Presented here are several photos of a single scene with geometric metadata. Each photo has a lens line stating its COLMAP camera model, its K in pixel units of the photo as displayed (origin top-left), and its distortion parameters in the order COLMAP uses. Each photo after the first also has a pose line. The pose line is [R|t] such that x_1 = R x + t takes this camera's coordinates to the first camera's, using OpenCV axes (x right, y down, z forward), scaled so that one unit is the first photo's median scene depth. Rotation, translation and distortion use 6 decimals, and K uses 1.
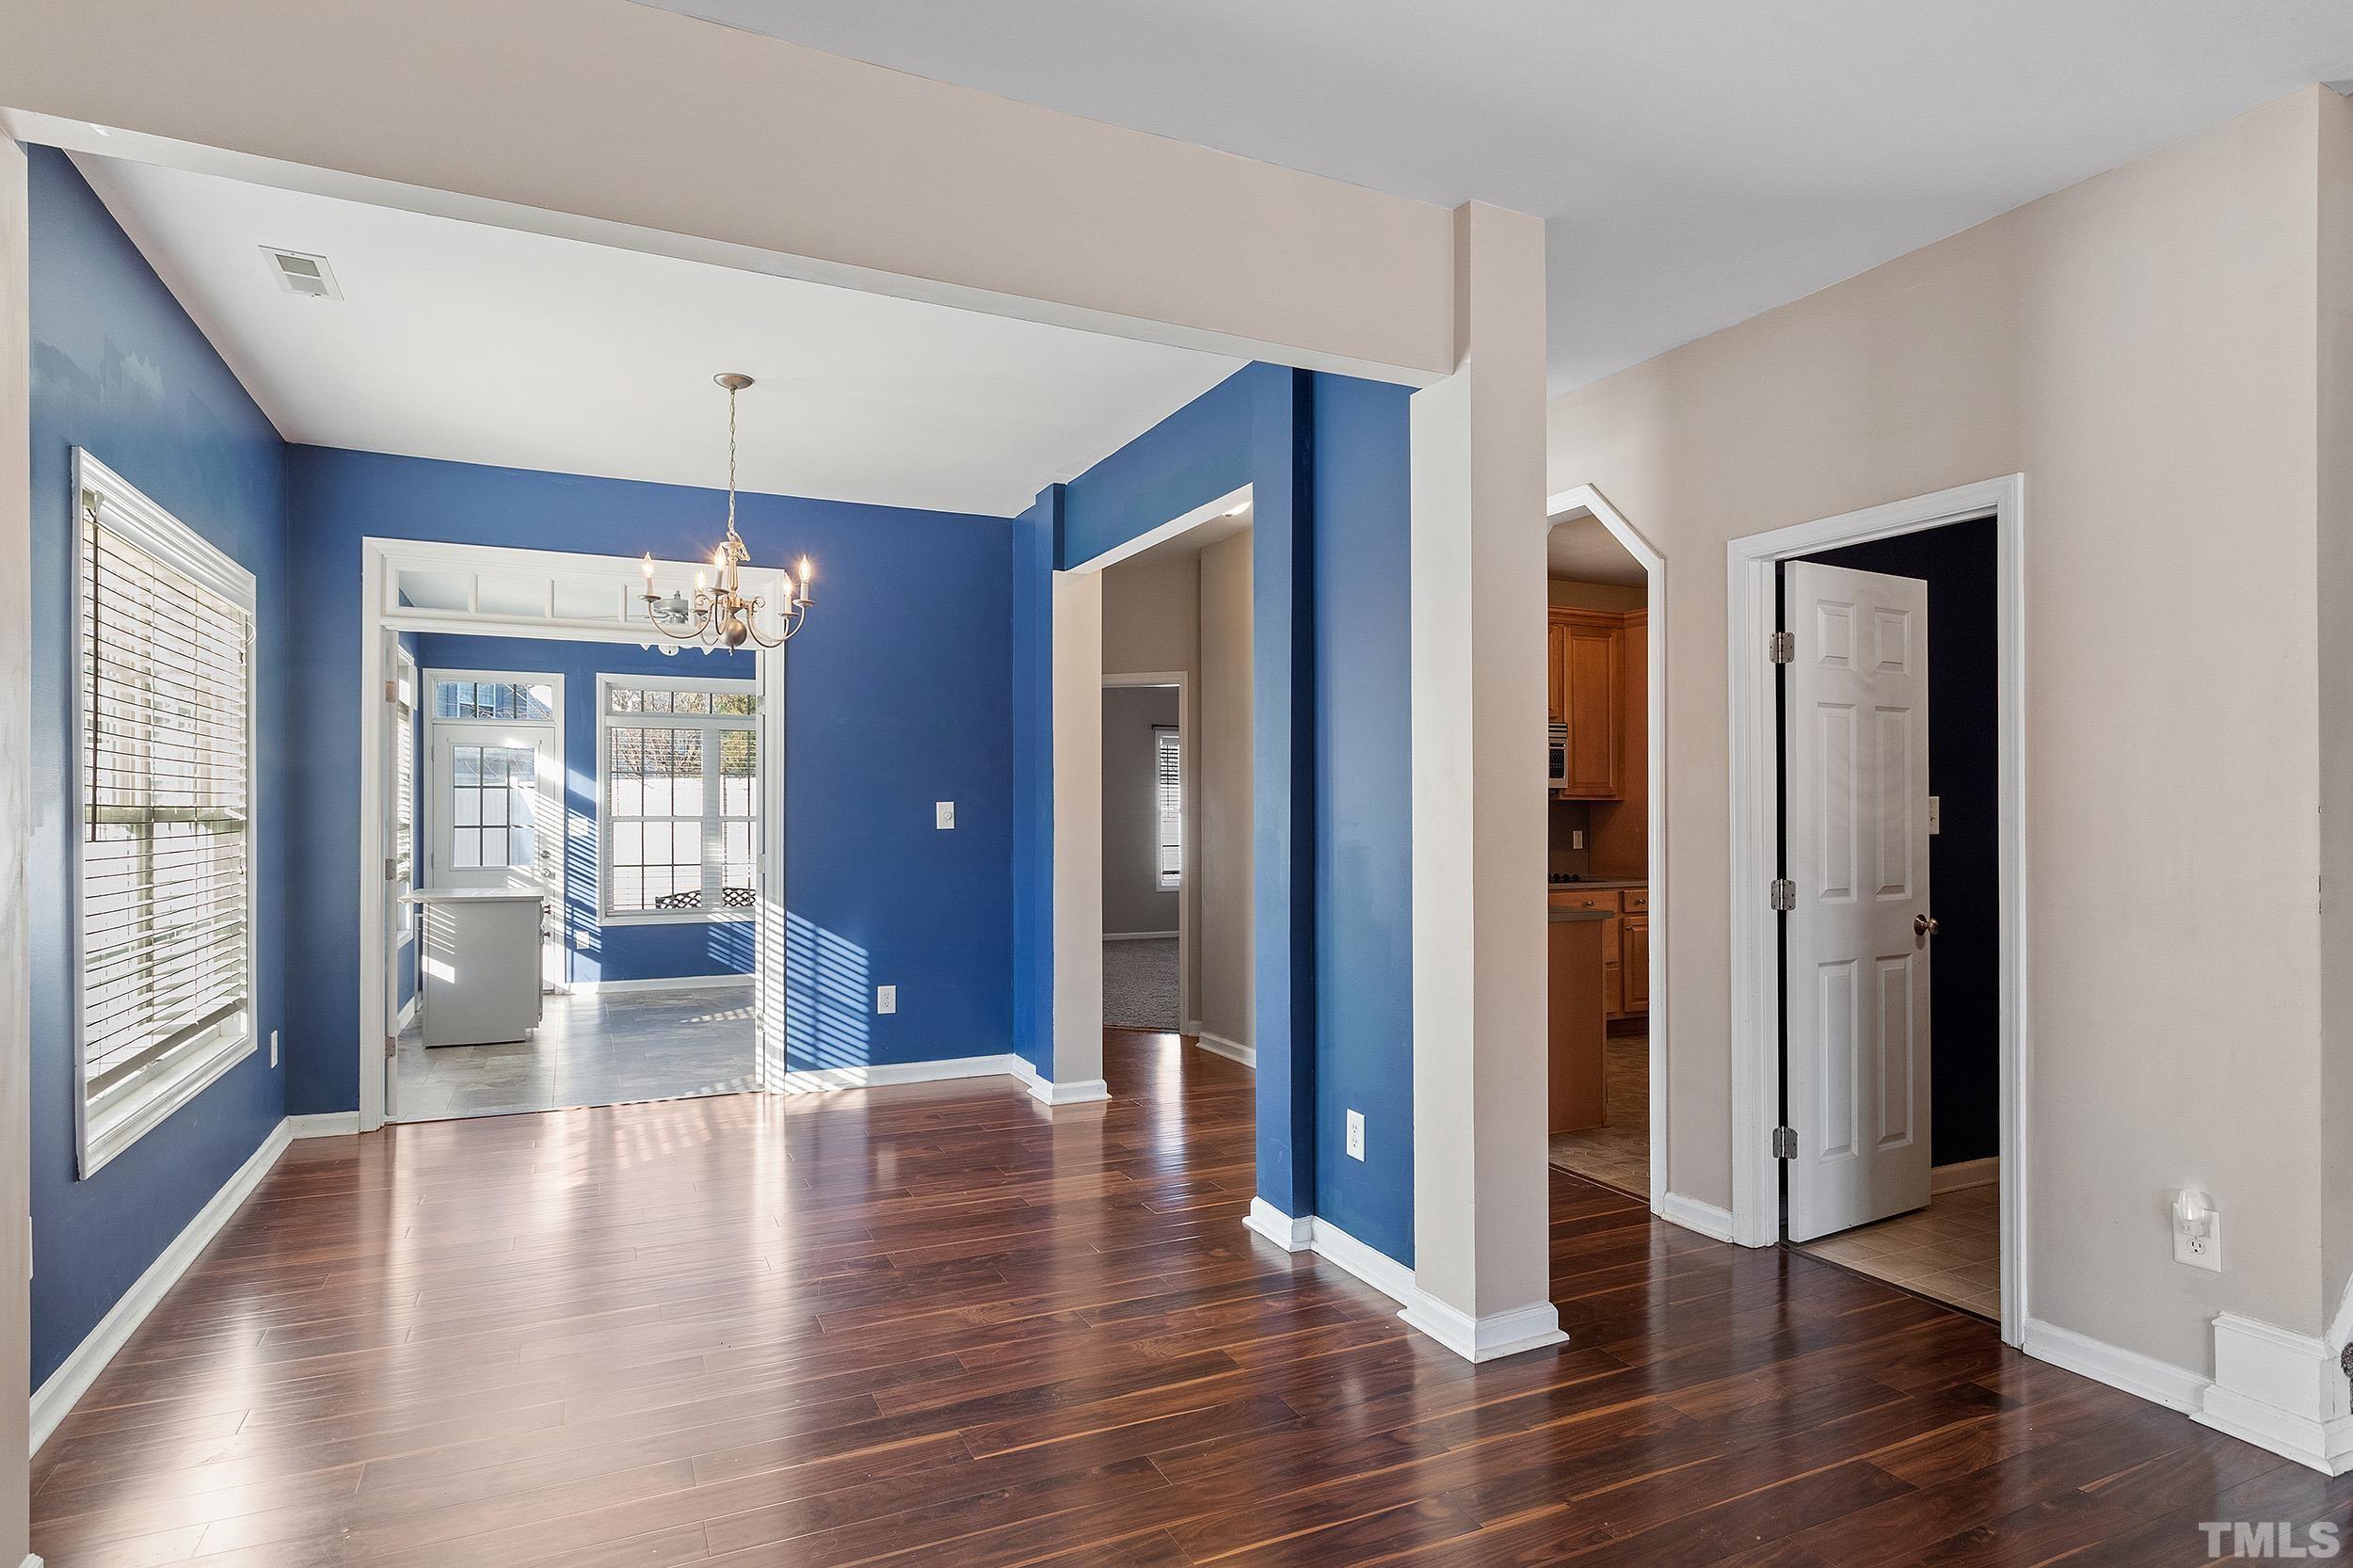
lens RADIAL K [[1265.0, 0, 1132.2], [0, 1265.0, 806.2], [0, 0, 1]] dist [-0.002023, -0.000670]
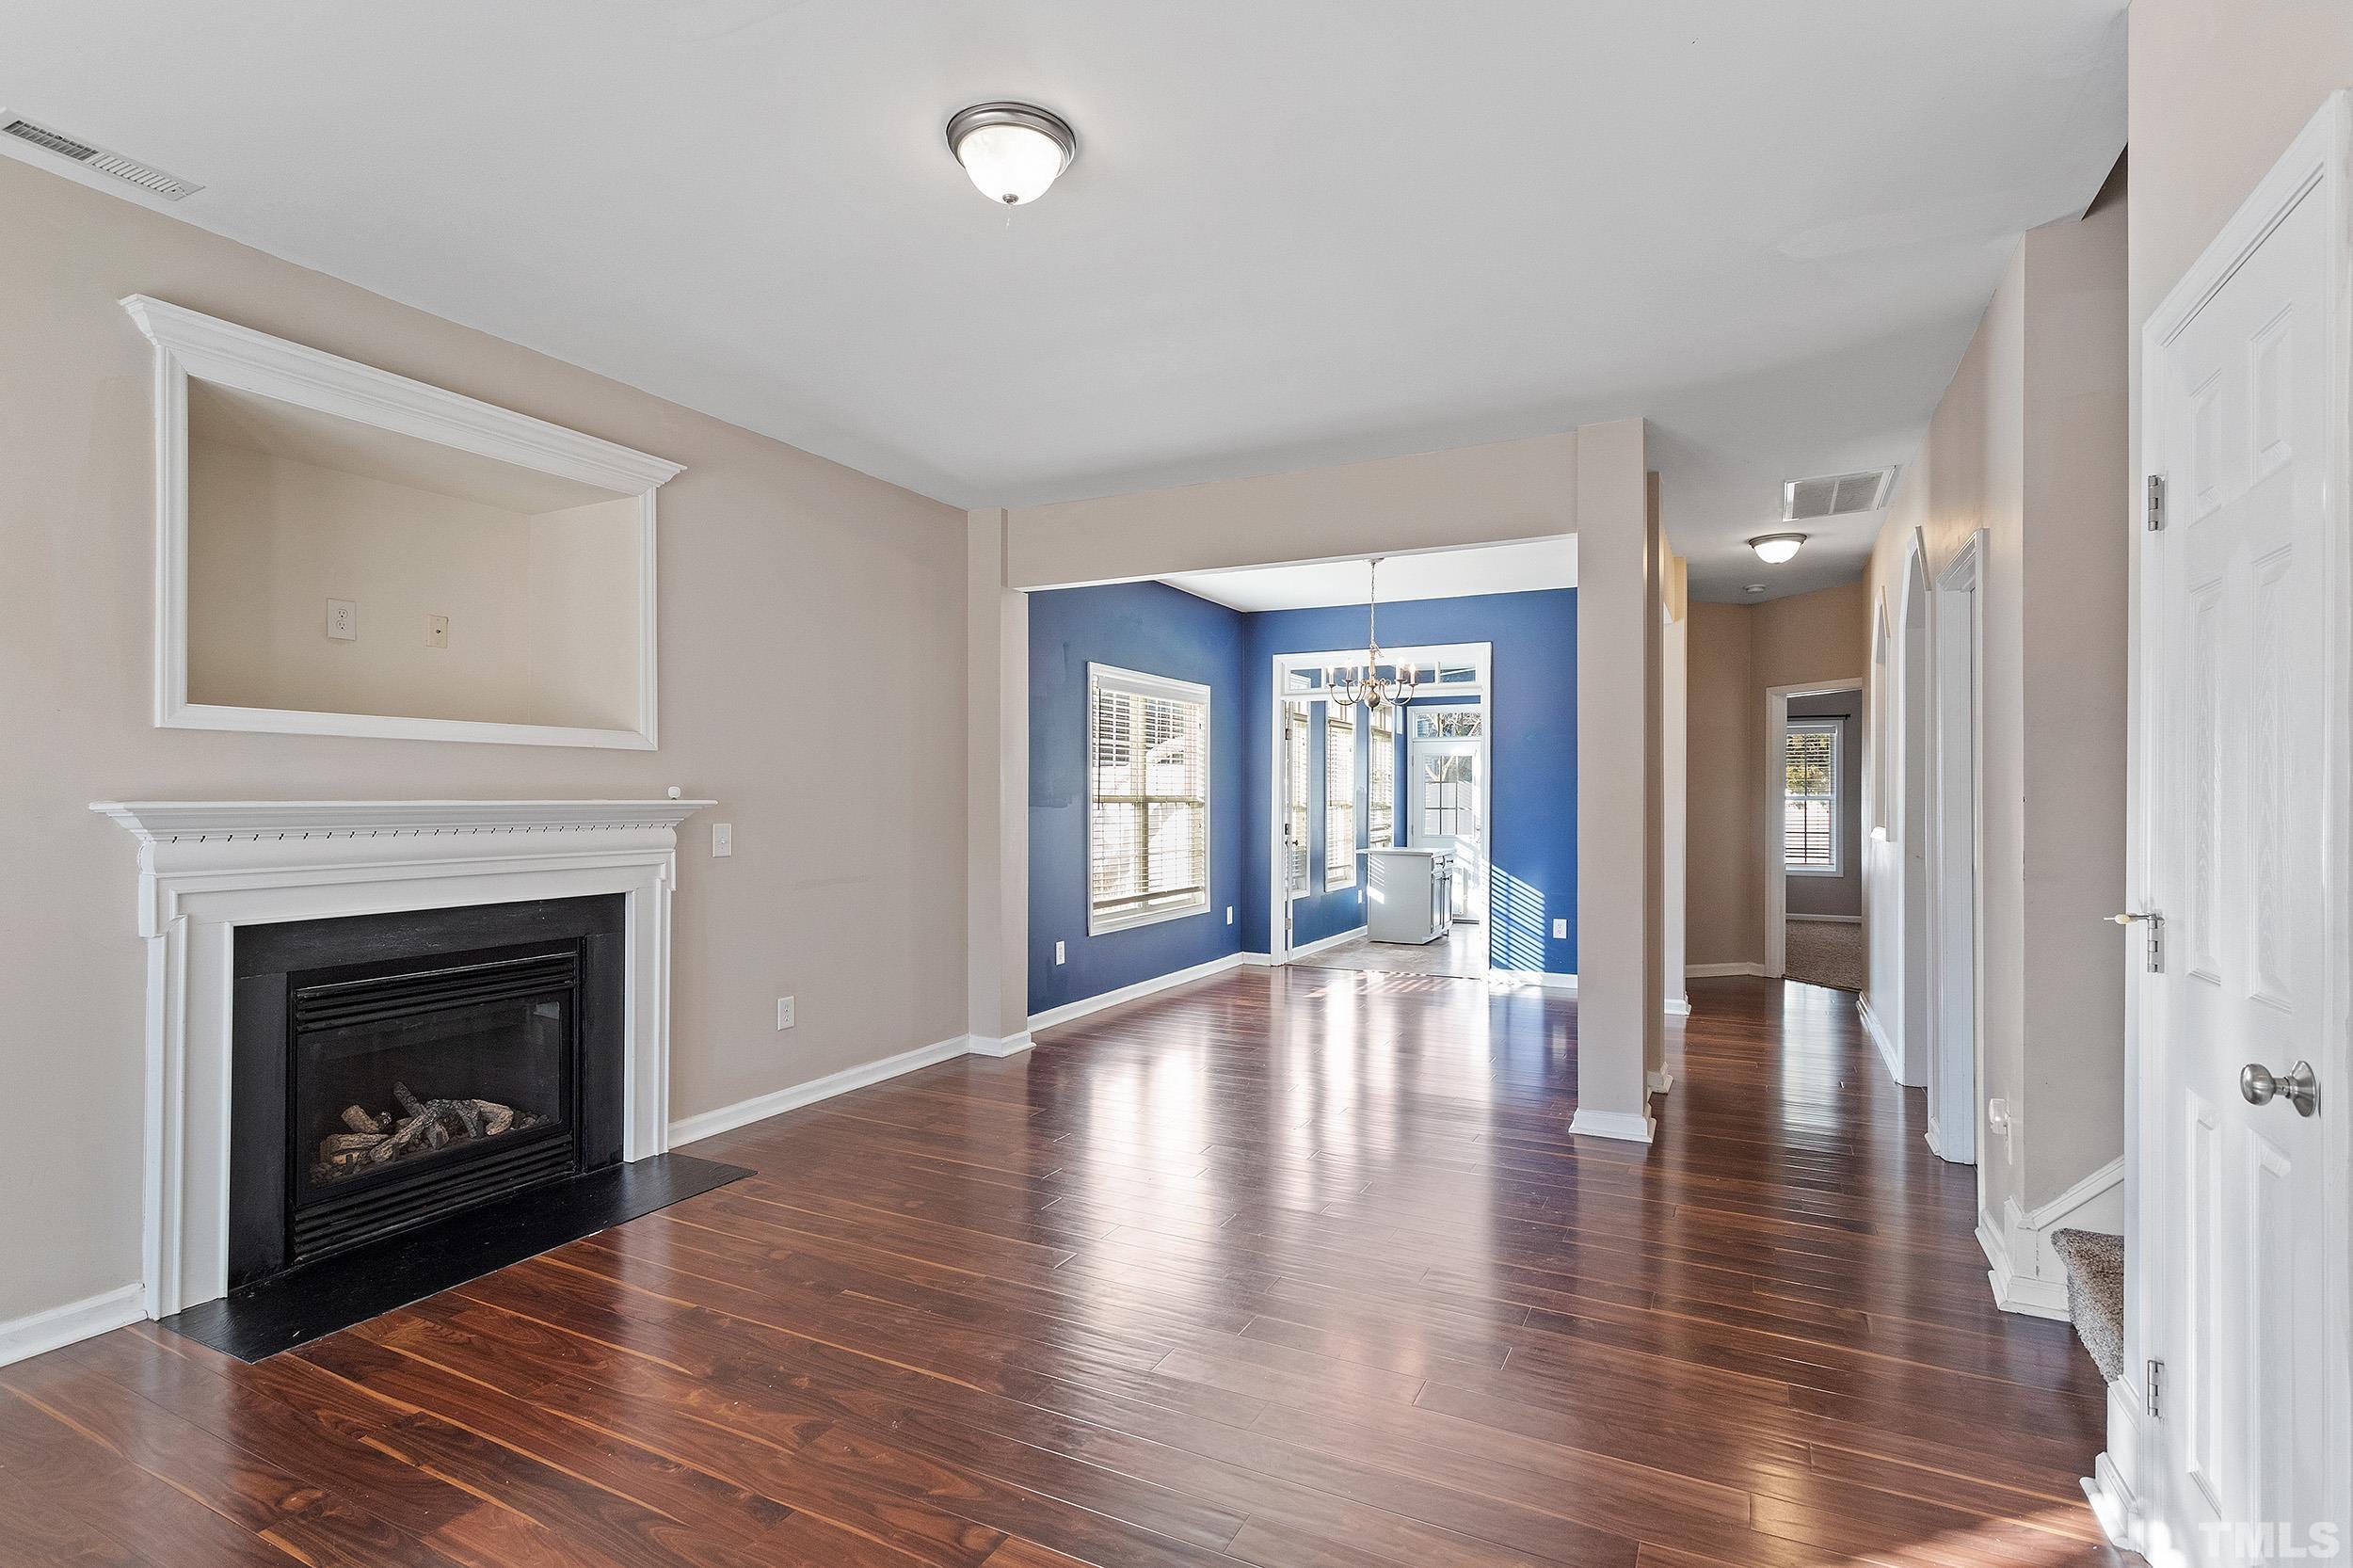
lens RADIAL K [[1144.1, 0, 1174.0], [0, 1144.1, 788.0], [0, 0, 1]] dist [-0.000454, 0.000450]
pose [[0.624739, -0.000951, -0.780833, 0.366375], [-0.003303, 0.999987, -0.003861, -0.002351], [0.780826, 0.004991, 0.624728, -0.113019]]
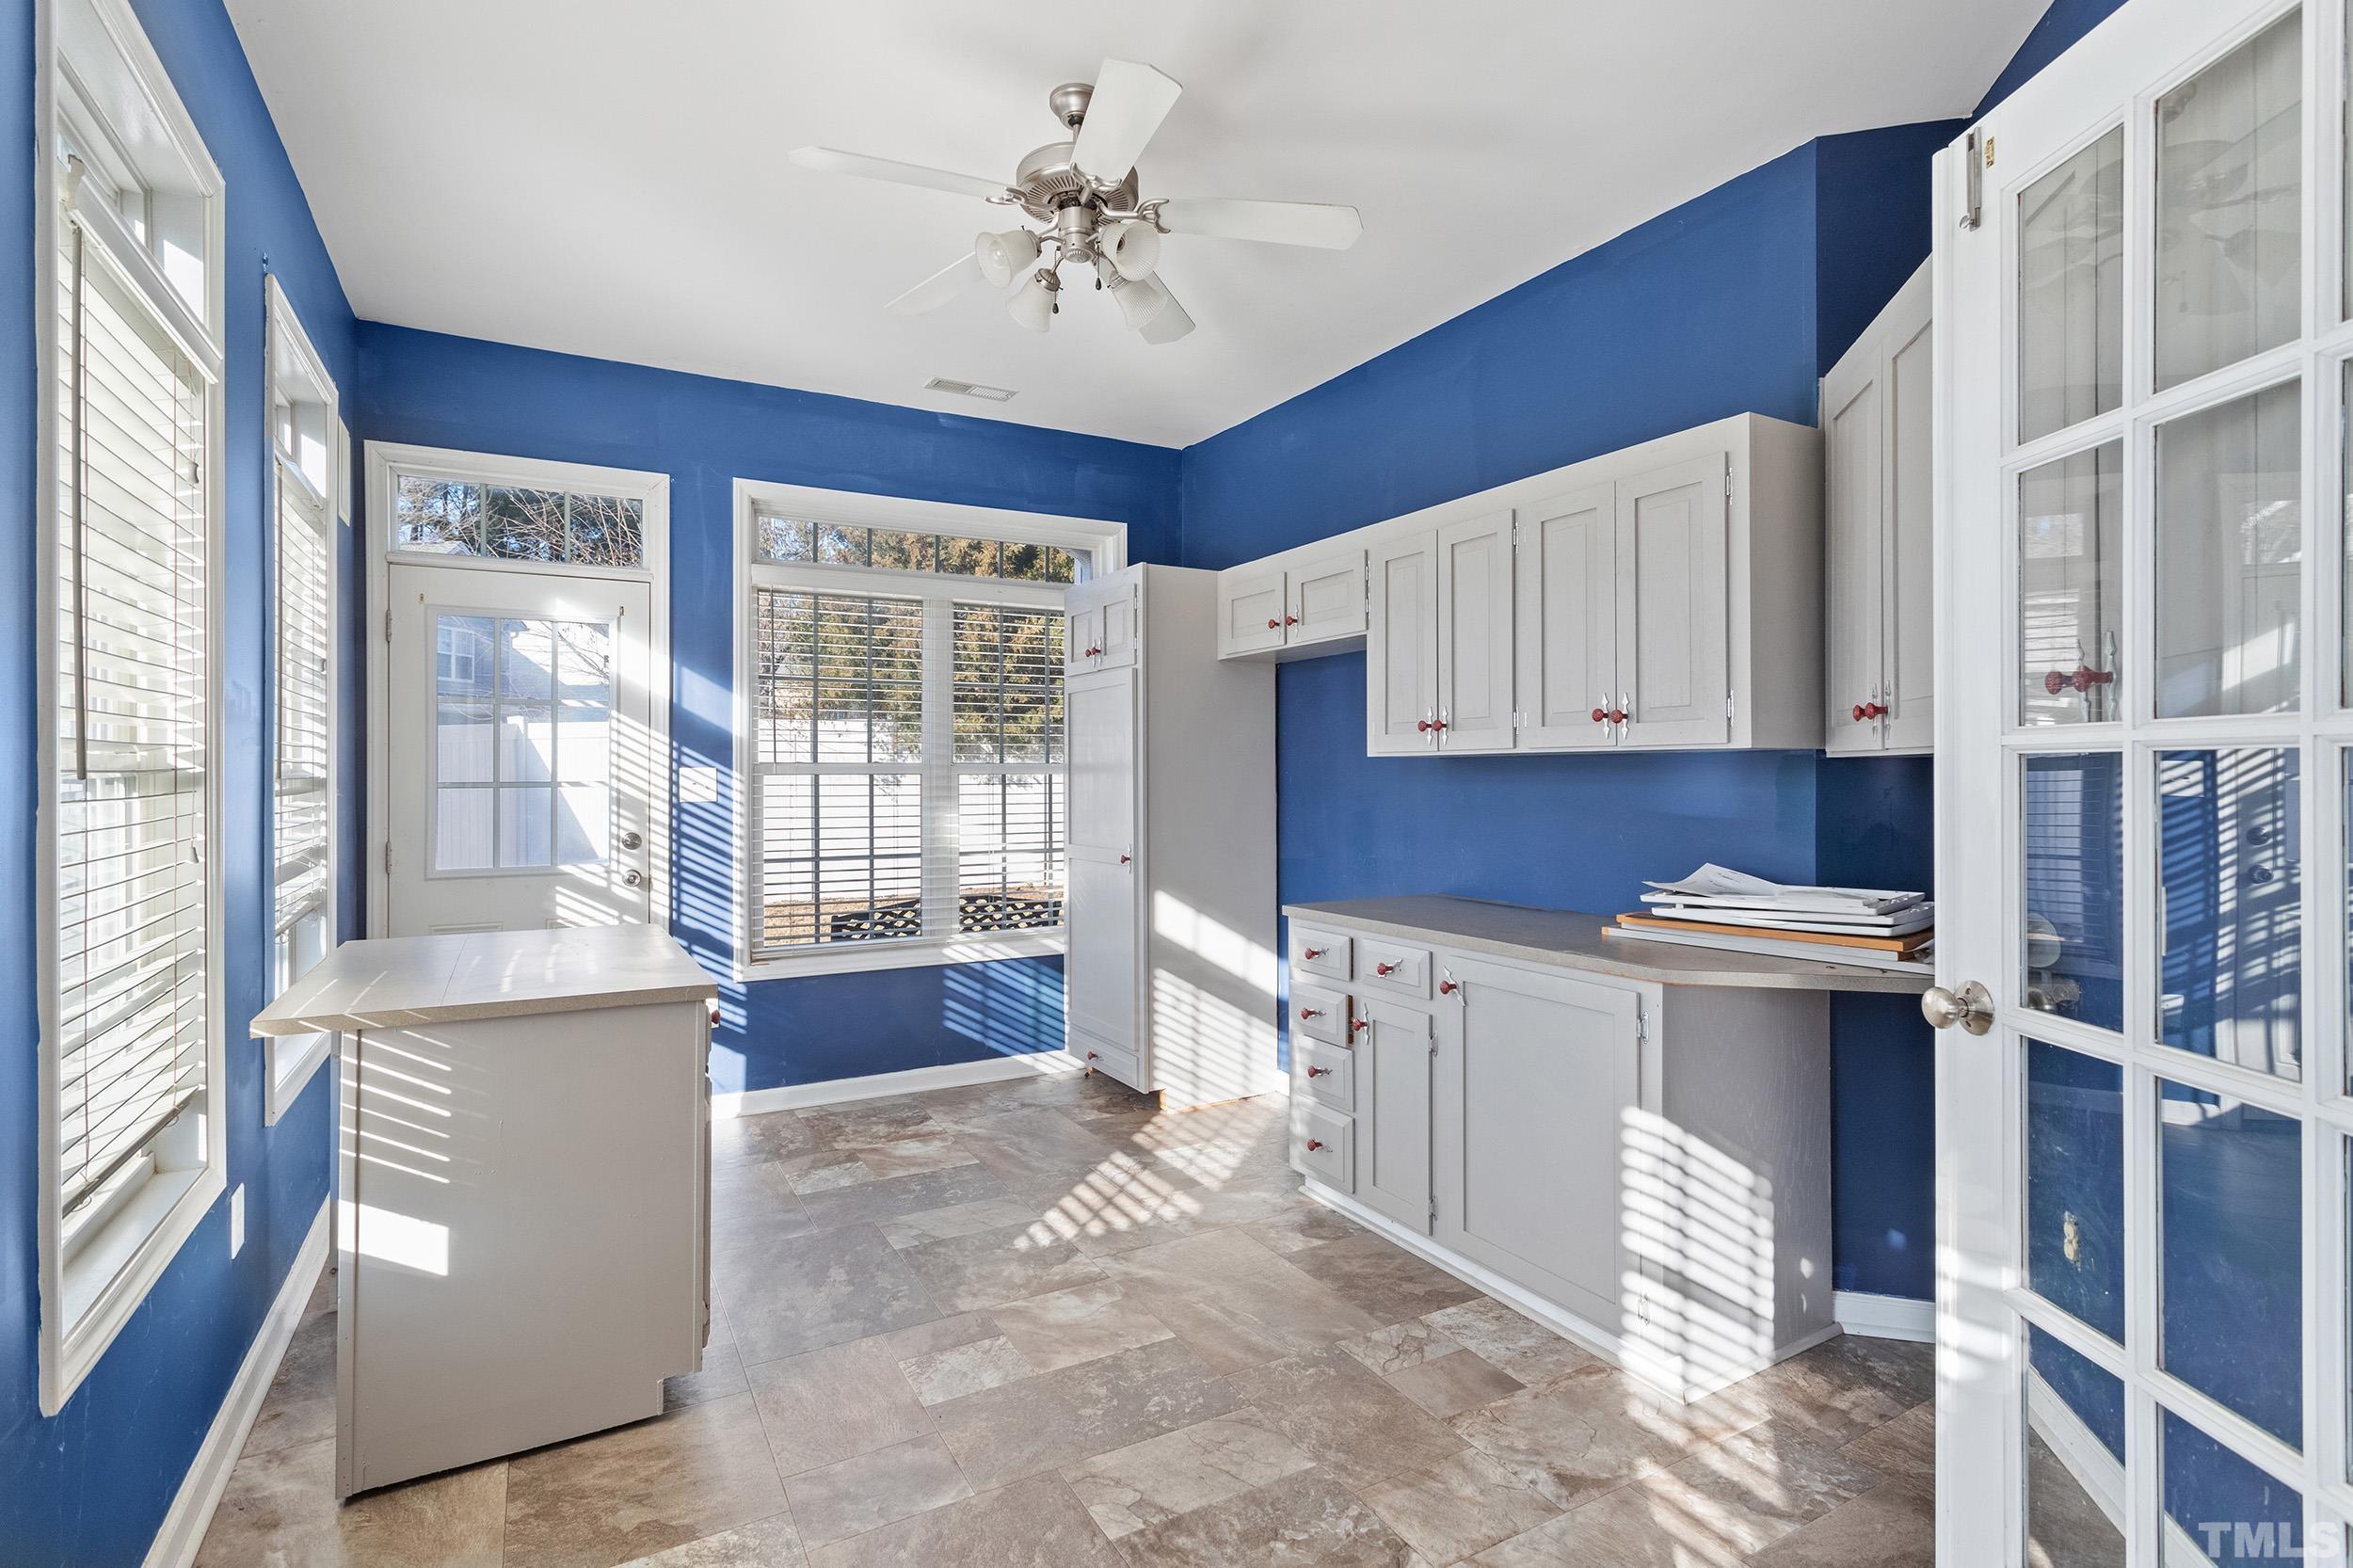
lens RADIAL K [[1144.1, 0, 1178.0], [0, 1144.1, 767.6], [0, 0, 1]] dist [-0.000454, 0.000450]
pose [[0.996208, -0.004078, 0.086904, -0.306372], [0.003812, 0.999988, 0.003232, 0.009997], [-0.086916, -0.002888, 0.996211, 0.565888]]
